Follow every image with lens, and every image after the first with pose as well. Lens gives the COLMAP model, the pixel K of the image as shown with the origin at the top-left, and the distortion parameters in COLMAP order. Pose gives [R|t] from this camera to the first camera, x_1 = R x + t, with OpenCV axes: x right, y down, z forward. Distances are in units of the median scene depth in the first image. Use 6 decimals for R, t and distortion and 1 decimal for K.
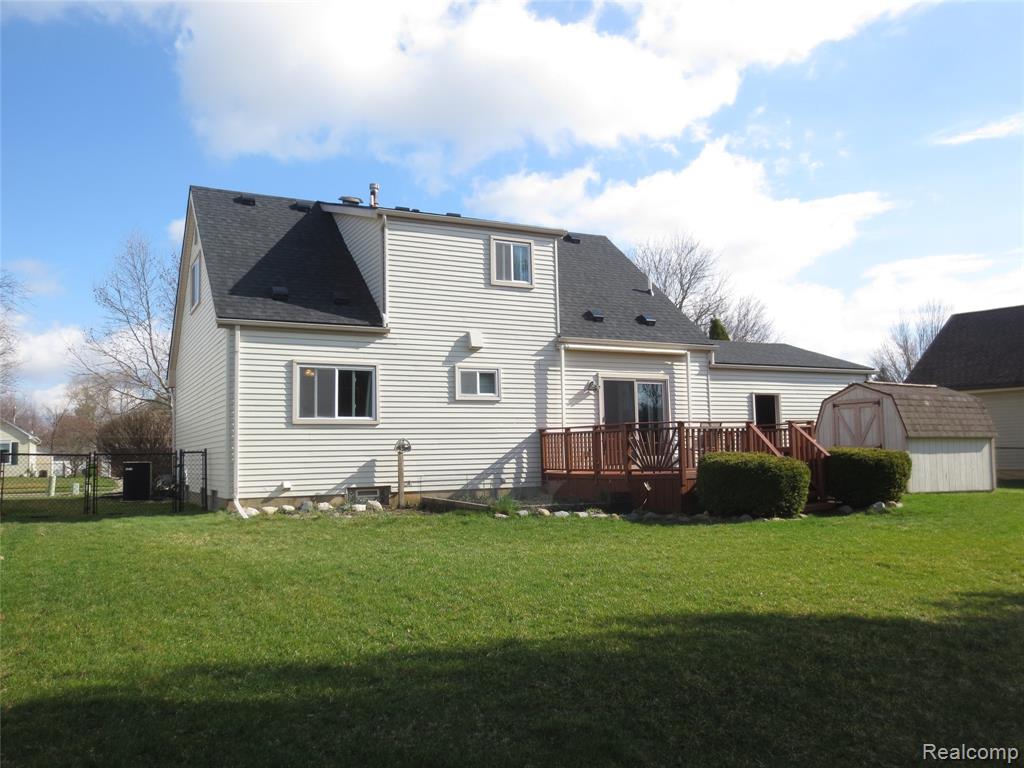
lens RADIAL K [[862.1, 0, 513.0], [0, 862.1, 385.3], [0, 0, 1]] dist [-0.007706, -0.000858]
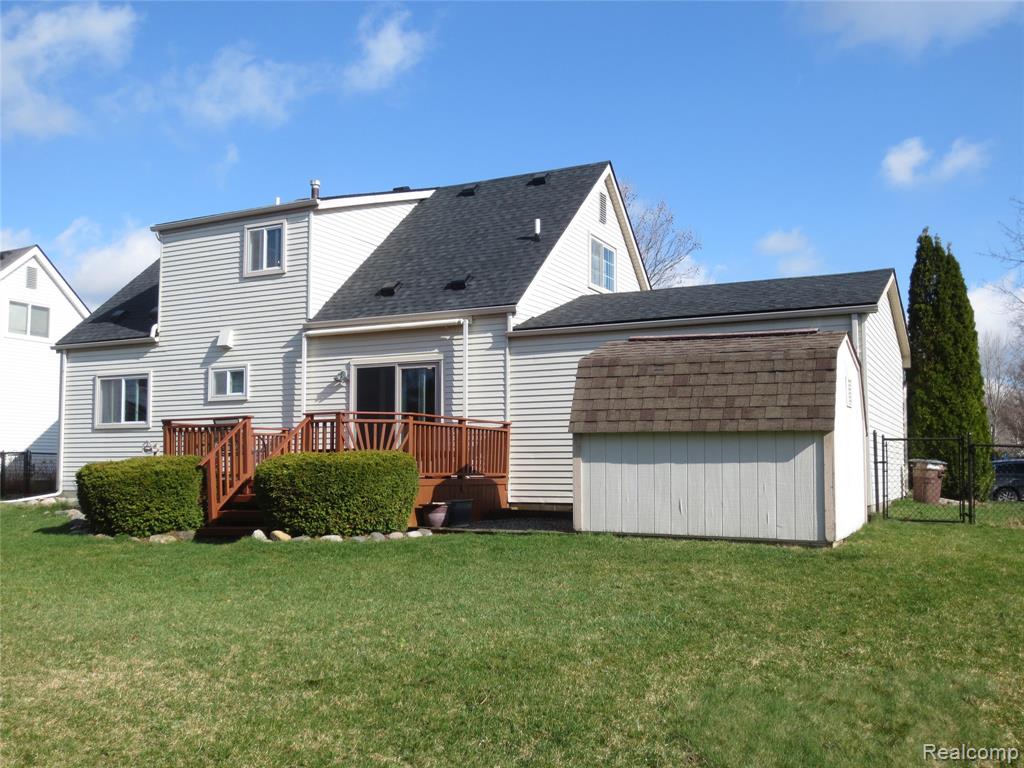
lens RADIAL K [[1031.5, 0, 512.2], [0, 1031.5, 384.9], [0, 0, 1]] dist [0.000333, 0.000000]
pose [[0.537507, -0.050848, -0.841725, 1.054148], [0.056761, 0.998098, -0.024048, 0.043721], [0.841347, -0.034851, 0.539371, 0.617836]]
